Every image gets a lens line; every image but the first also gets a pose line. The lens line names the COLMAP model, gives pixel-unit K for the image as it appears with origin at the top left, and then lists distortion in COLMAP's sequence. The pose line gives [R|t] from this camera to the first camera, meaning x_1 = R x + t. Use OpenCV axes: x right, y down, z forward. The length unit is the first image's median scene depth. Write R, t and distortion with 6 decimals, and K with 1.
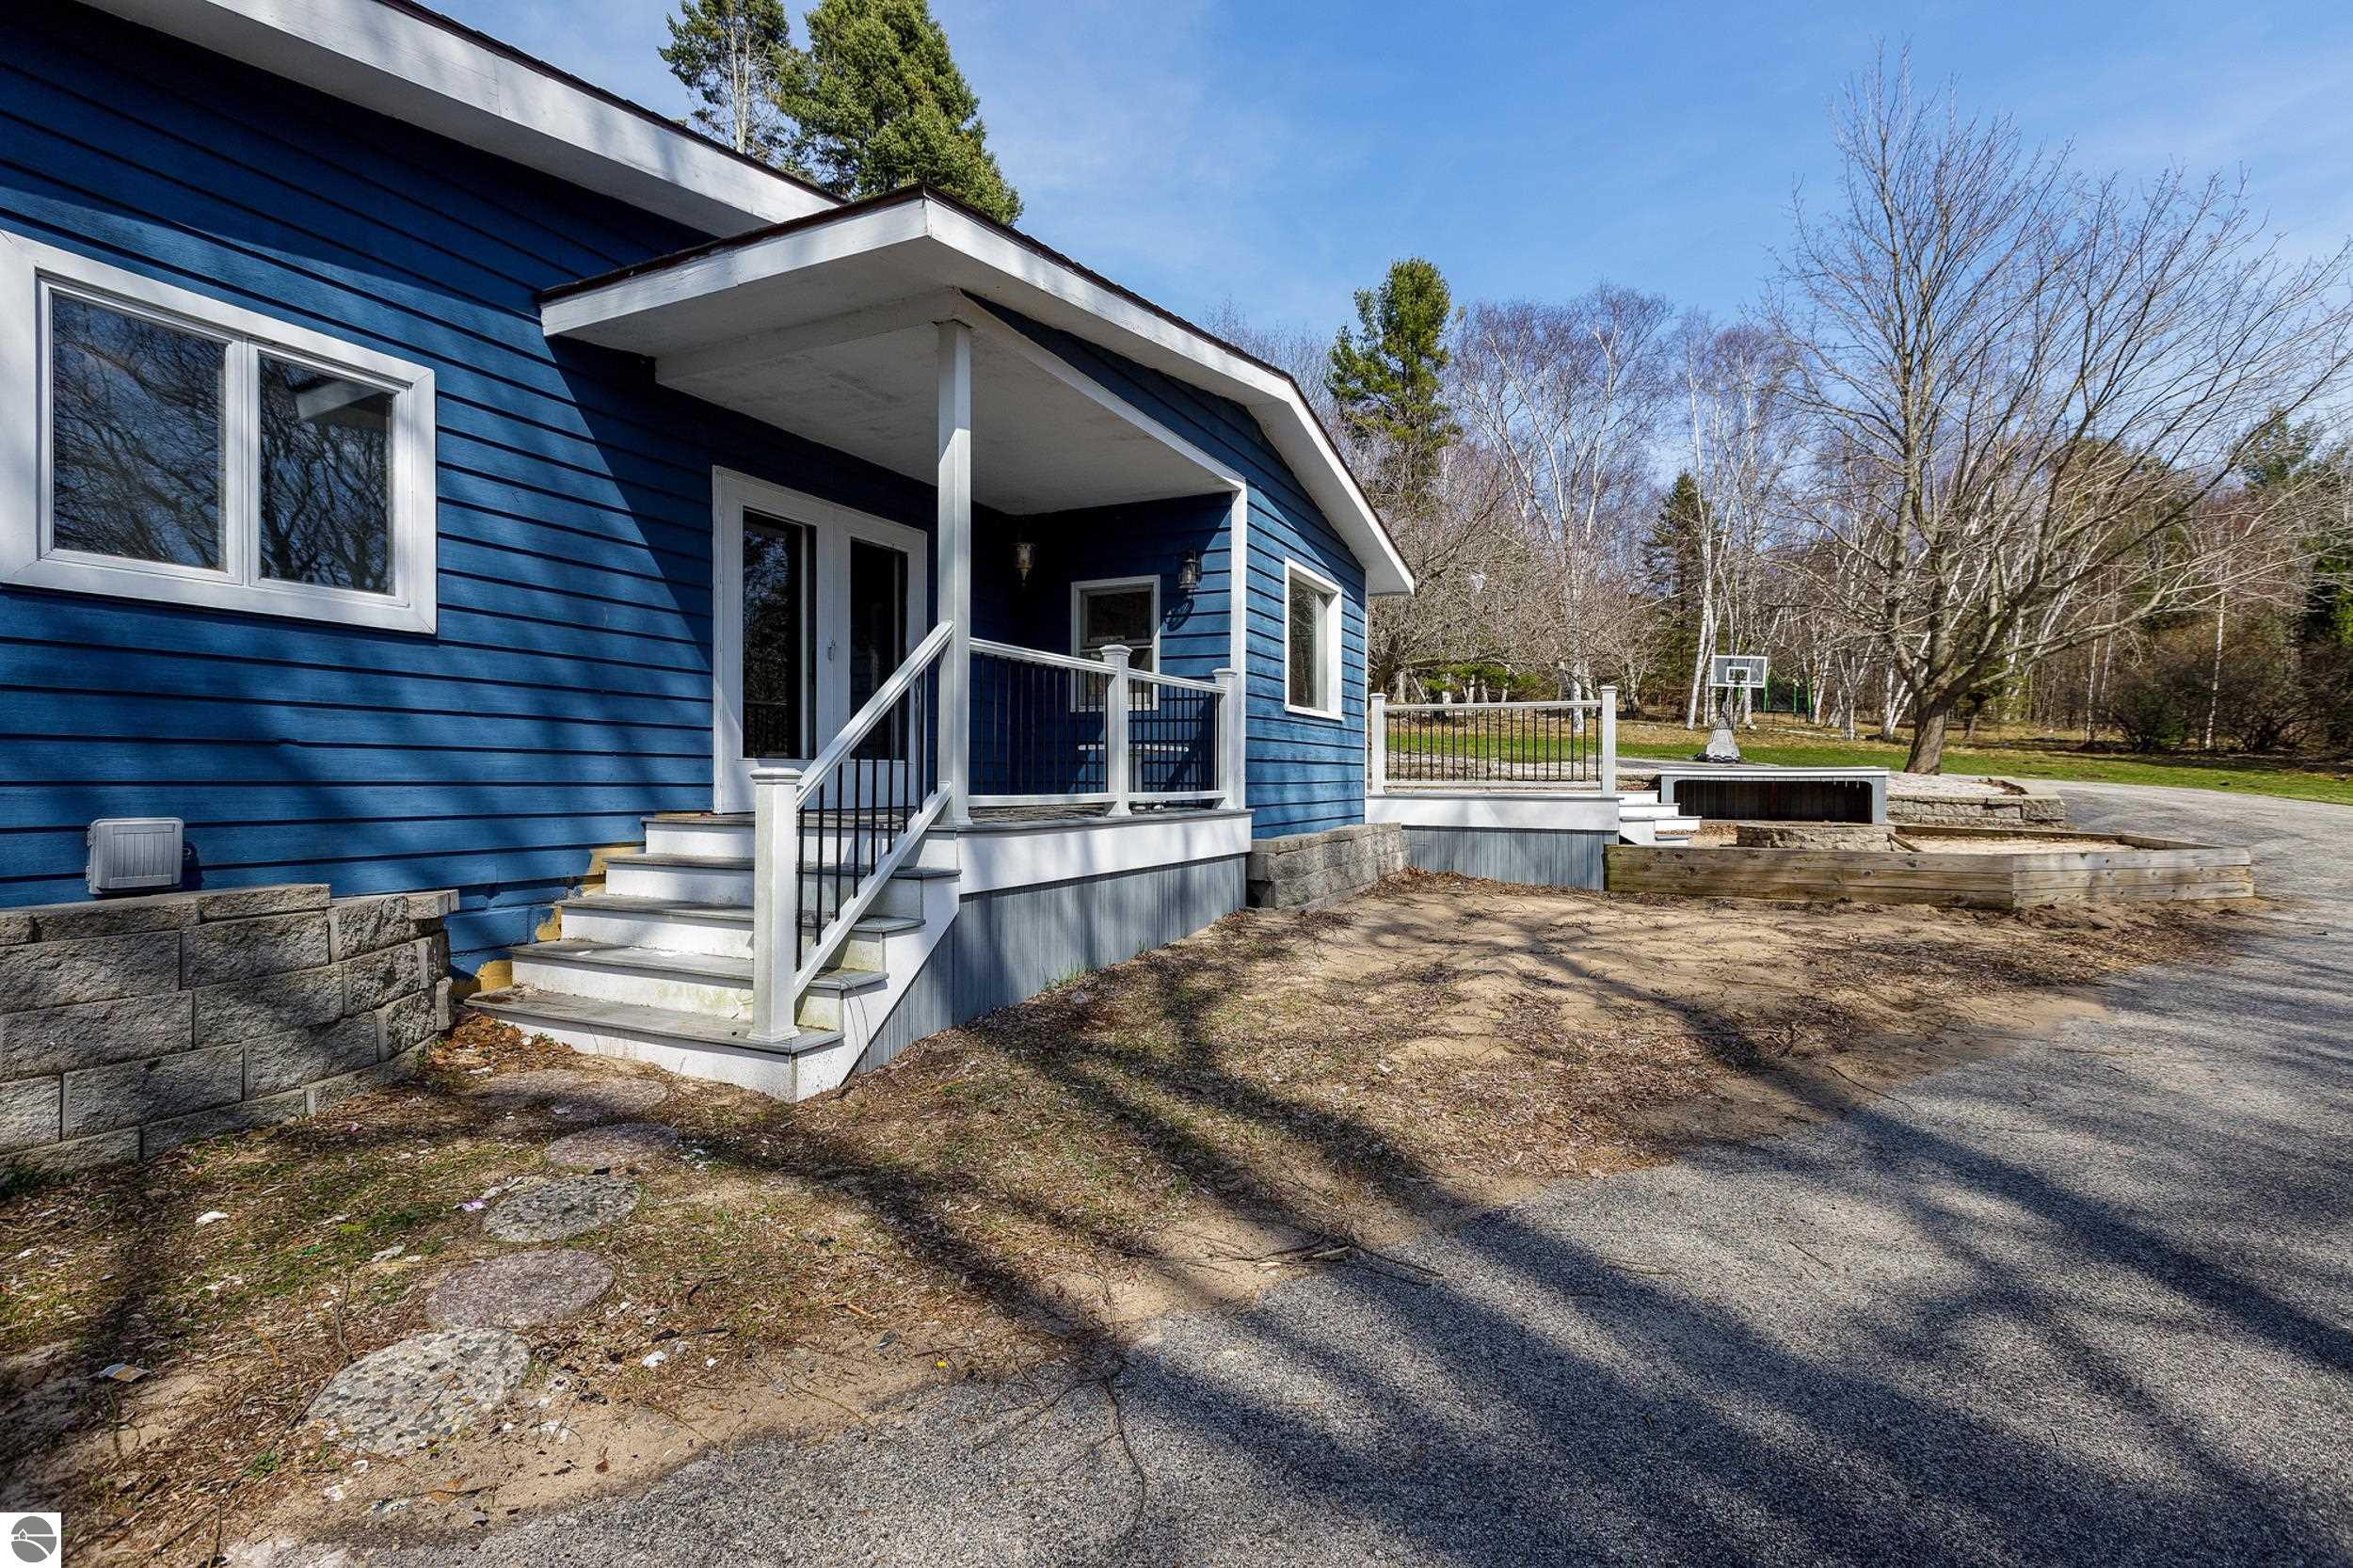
lens RADIAL K [[1091.9, 0, 1178.1], [0, 1091.9, 775.3], [0, 0, 1]] dist [0.003668, 0.000273]
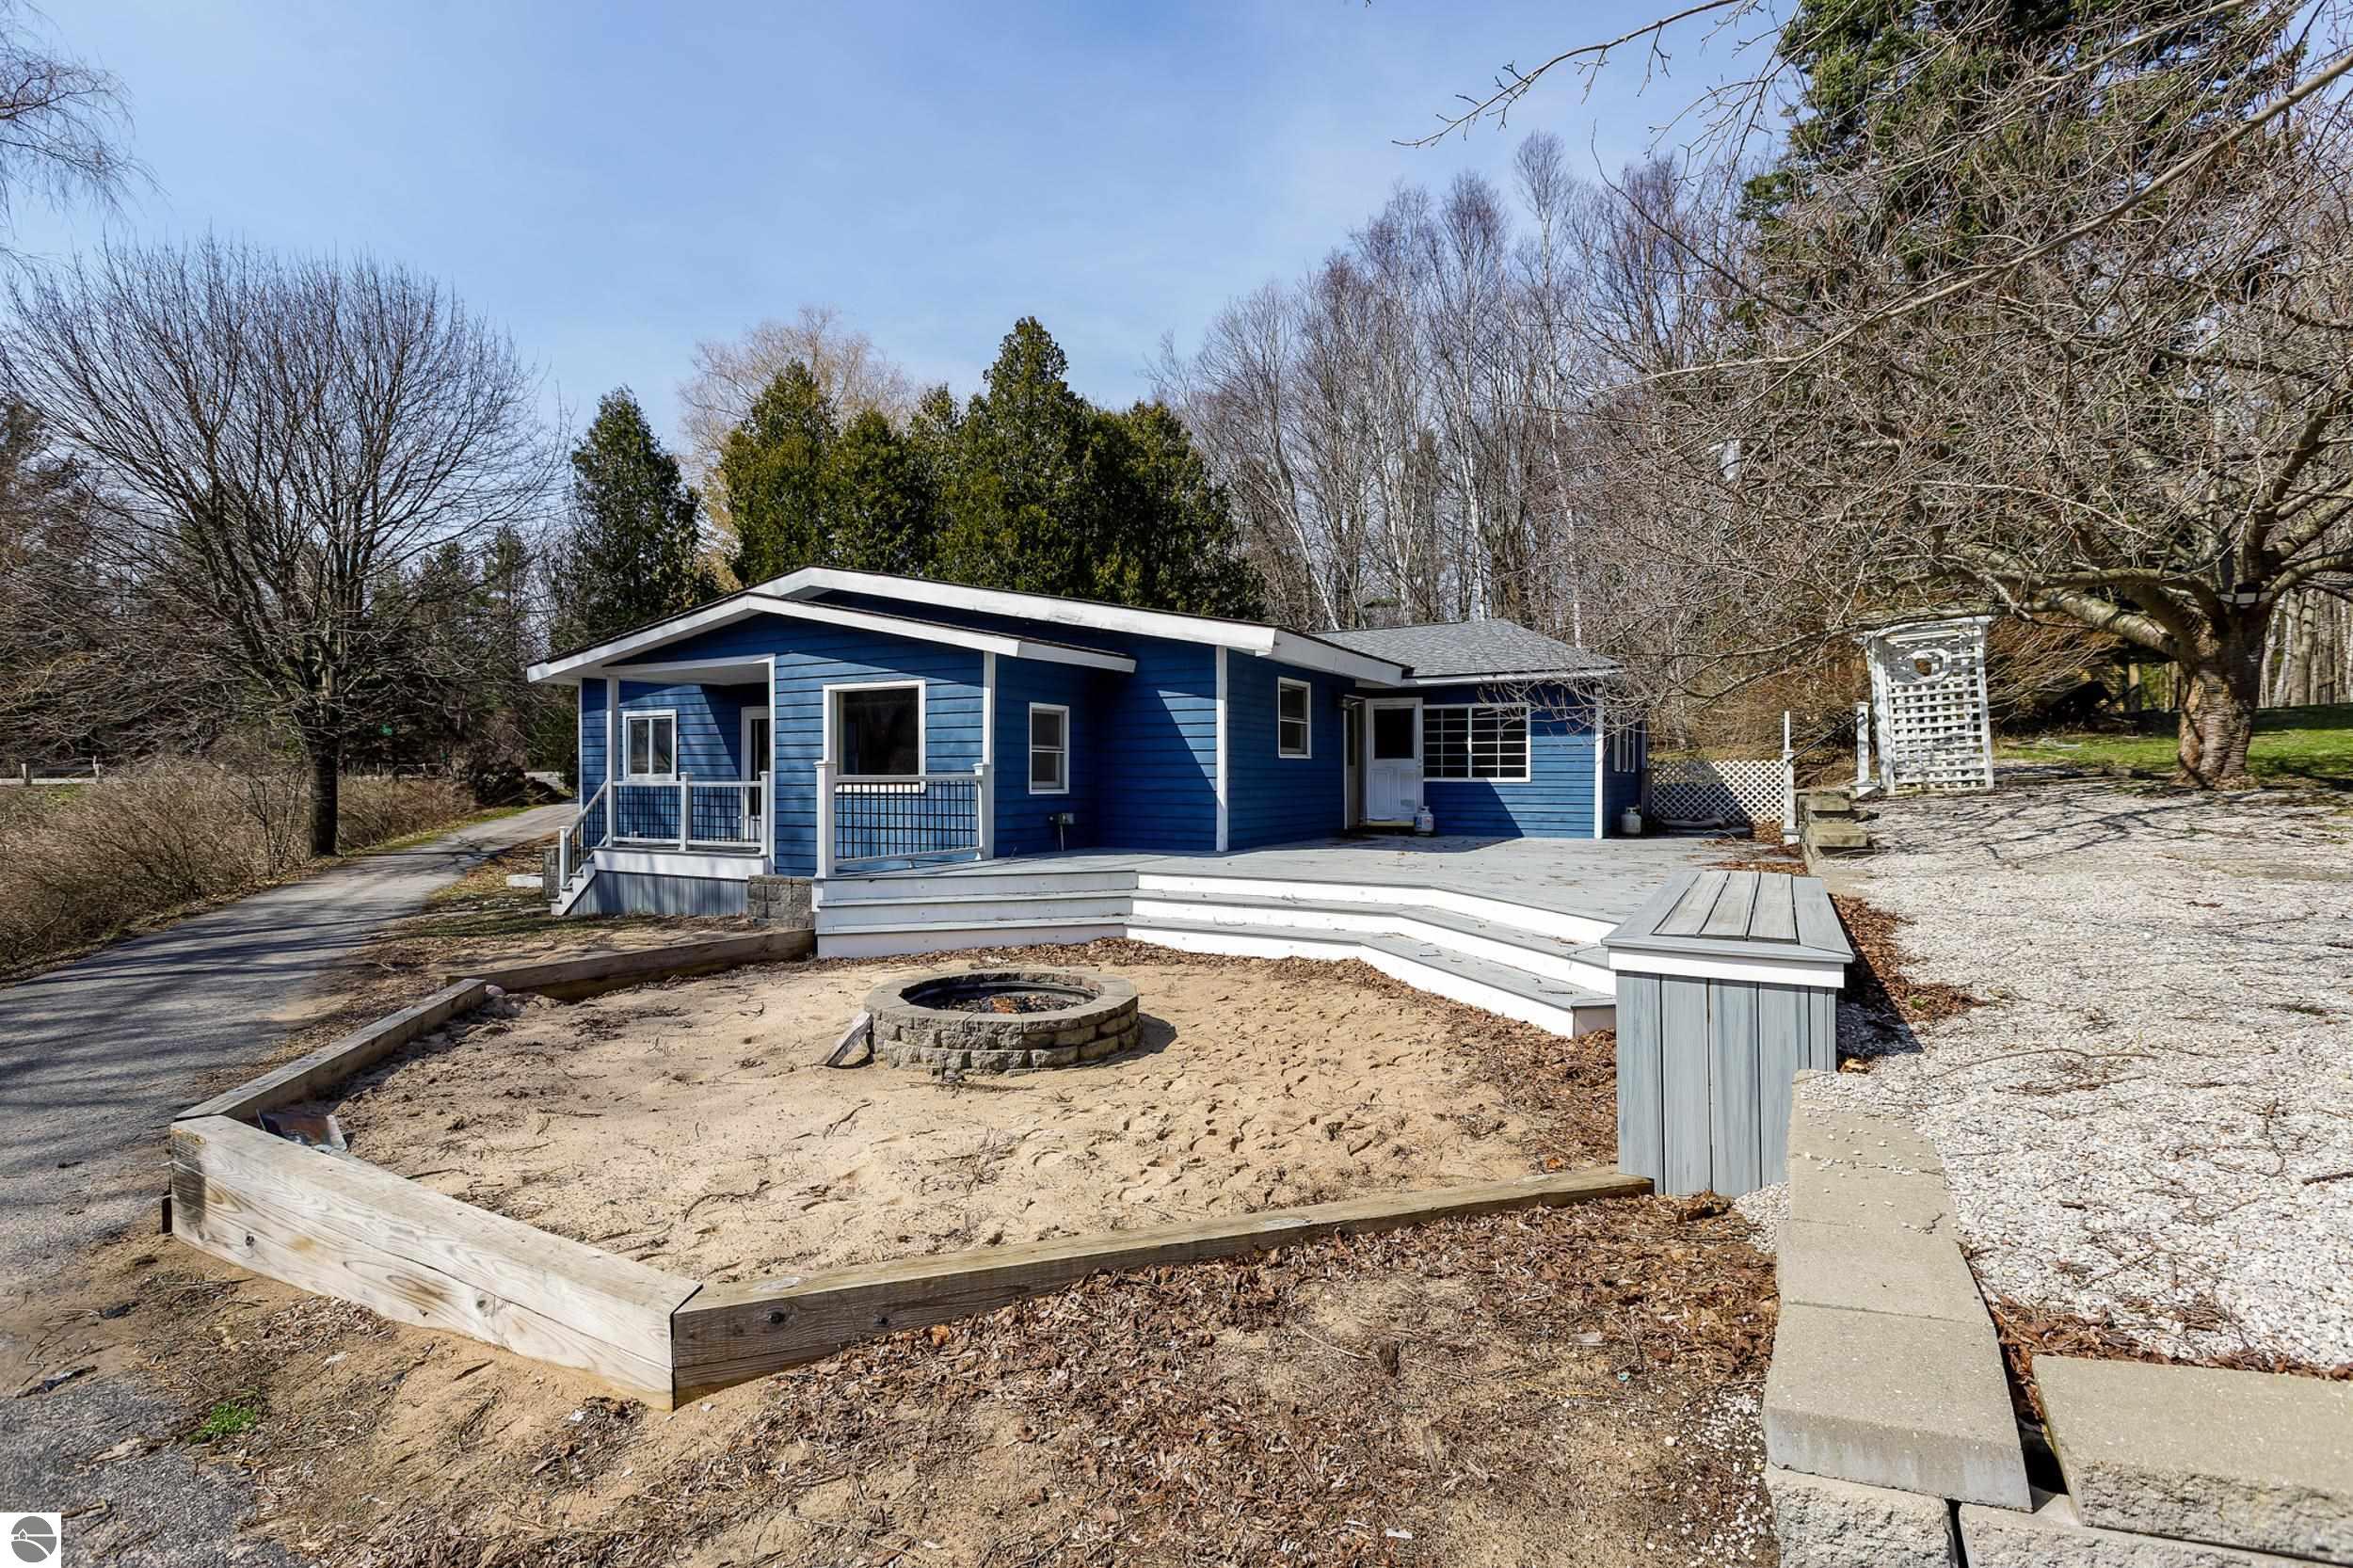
lens RADIAL K [[1091.9, 0, 1173.8], [0, 1091.9, 783.6], [0, 0, 1]] dist [0.003668, 0.000273]
pose [[-0.071120, -0.004890, -0.997456, 1.856307], [-0.004196, 0.999981, -0.004603, -0.081902], [0.997459, 0.003858, -0.071139, 1.938887]]
